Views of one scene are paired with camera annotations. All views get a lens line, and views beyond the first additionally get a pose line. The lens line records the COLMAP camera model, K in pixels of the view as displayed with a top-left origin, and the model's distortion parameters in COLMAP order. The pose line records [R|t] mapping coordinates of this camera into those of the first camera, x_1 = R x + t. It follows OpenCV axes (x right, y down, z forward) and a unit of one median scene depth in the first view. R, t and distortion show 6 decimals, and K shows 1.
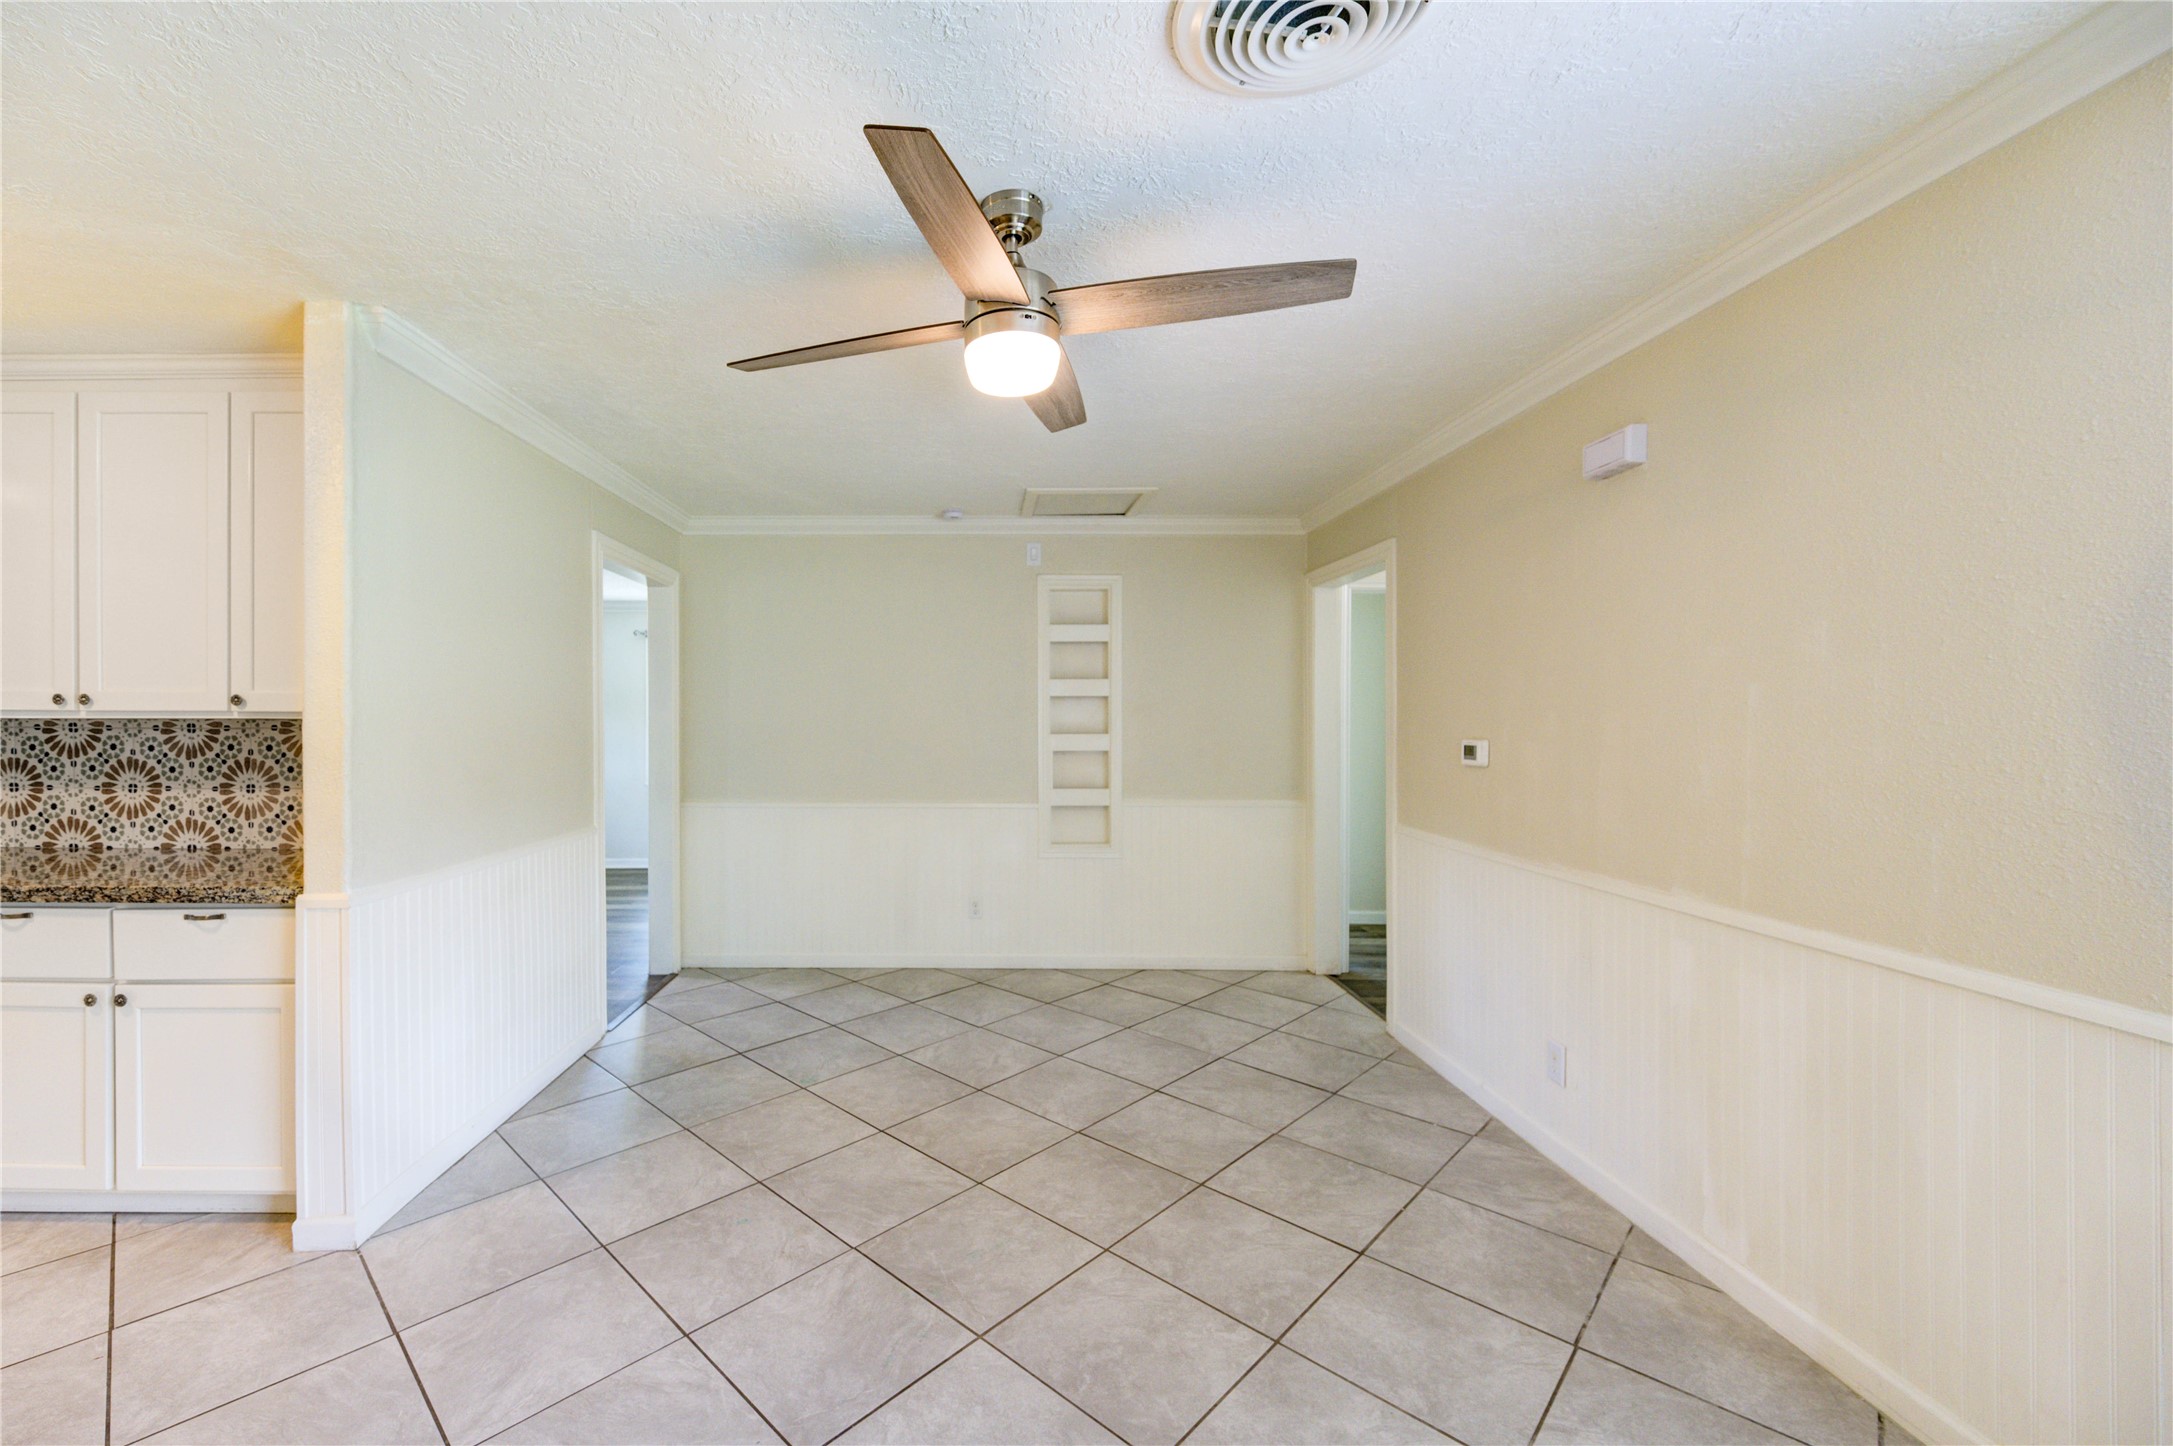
lens RADIAL K [[879.2, 0, 963.5], [0, 879.2, 724.7], [0, 0, 1]] dist [-0.001198, -0.000449]
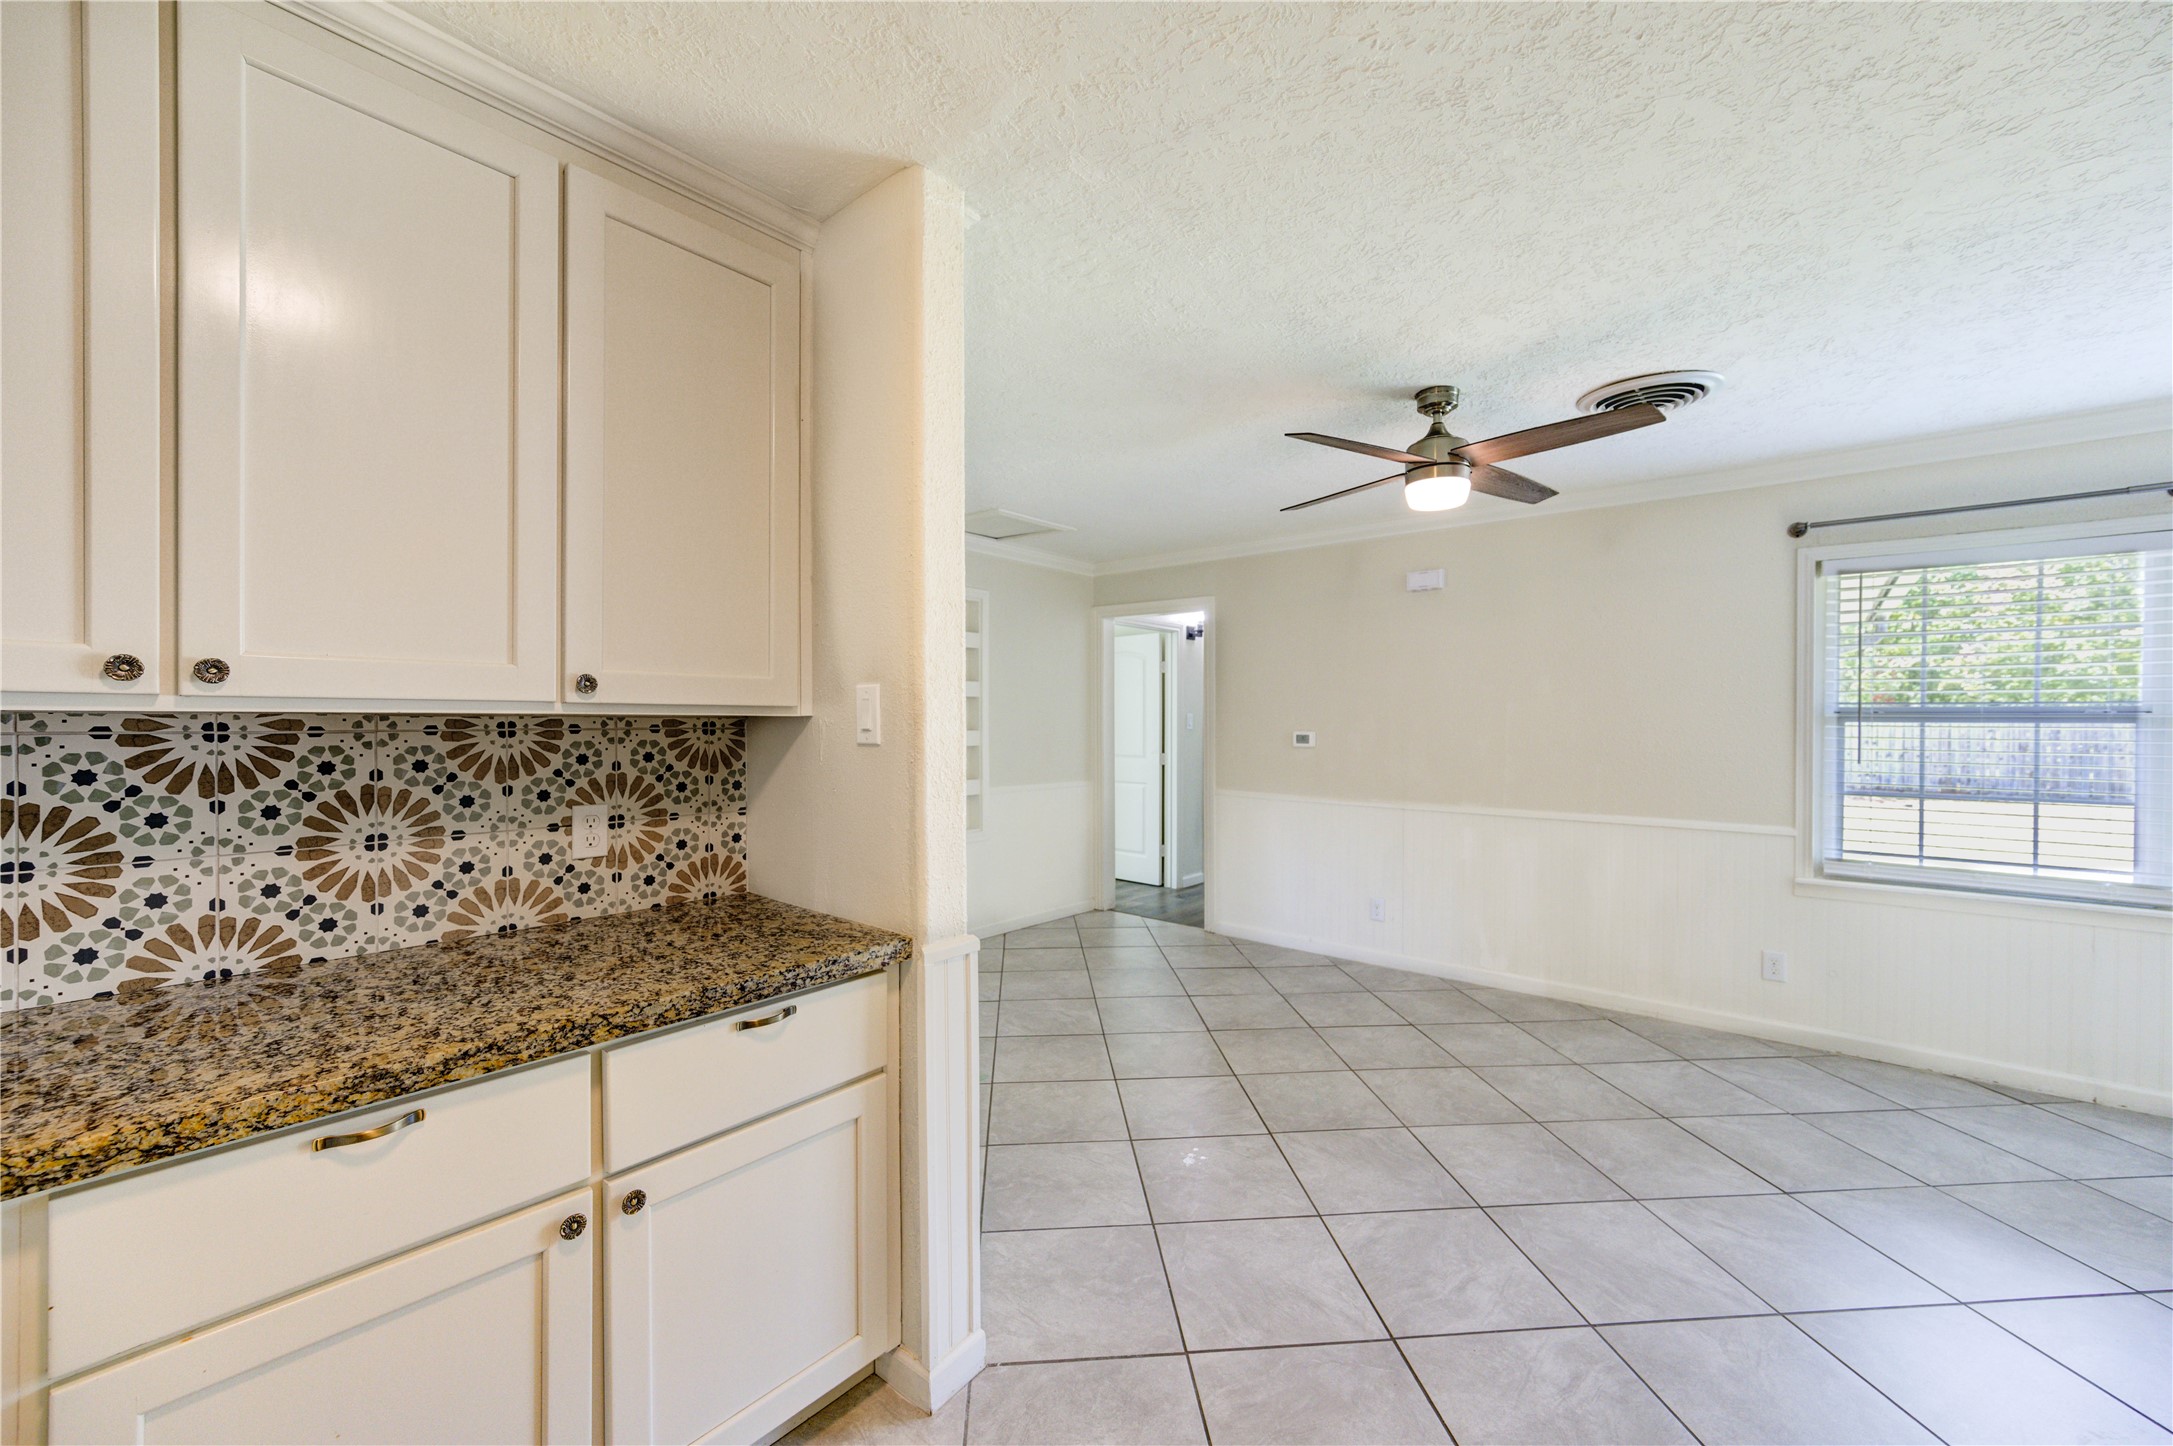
lens RADIAL K [[840.1, 0, 1099.6], [0, 840.1, 728.6], [0, 0, 1]] dist [0.000020, -0.000095]
pose [[0.630616, -0.006525, 0.776068, -0.932571], [0.002005, 0.999975, 0.006778, -0.000295], [-0.776093, -0.002718, 0.630613, 0.323406]]
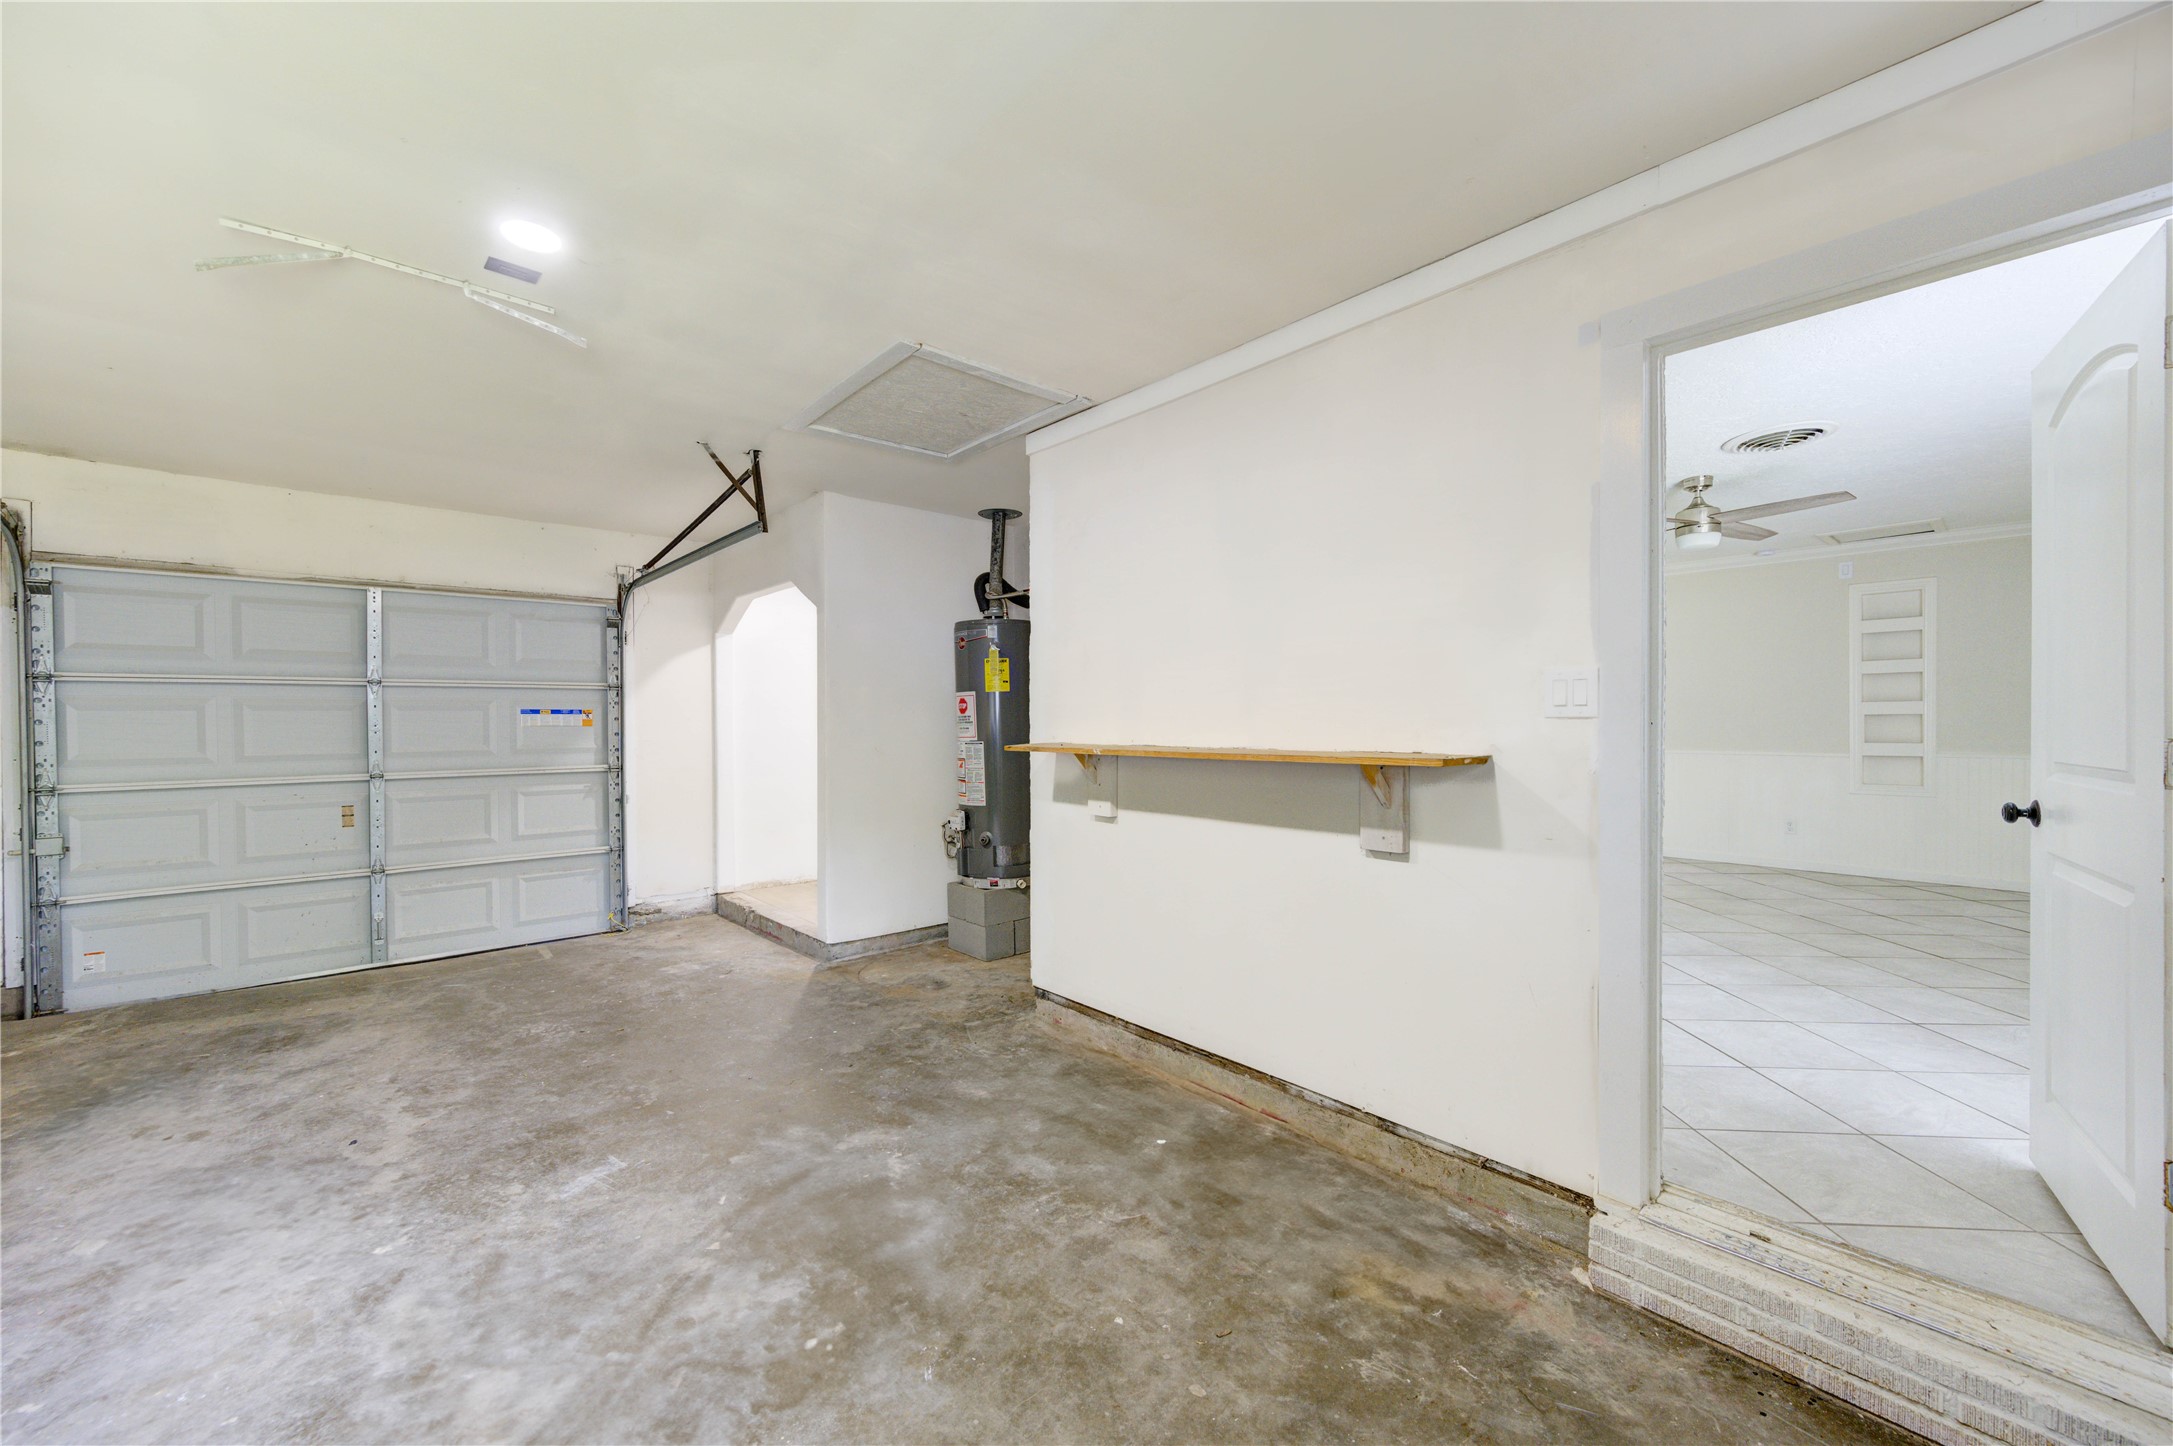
lens RADIAL K [[842.9, 0, 1096.1], [0, 842.9, 725.7], [0, 0, 1]] dist [0.000543, 0.000064]
pose [[0.677561, -0.001593, -0.735465, 0.411454], [0.001911, 0.999998, -0.000405, 0.072680], [0.735465, -0.001131, 0.677562, -1.188533]]
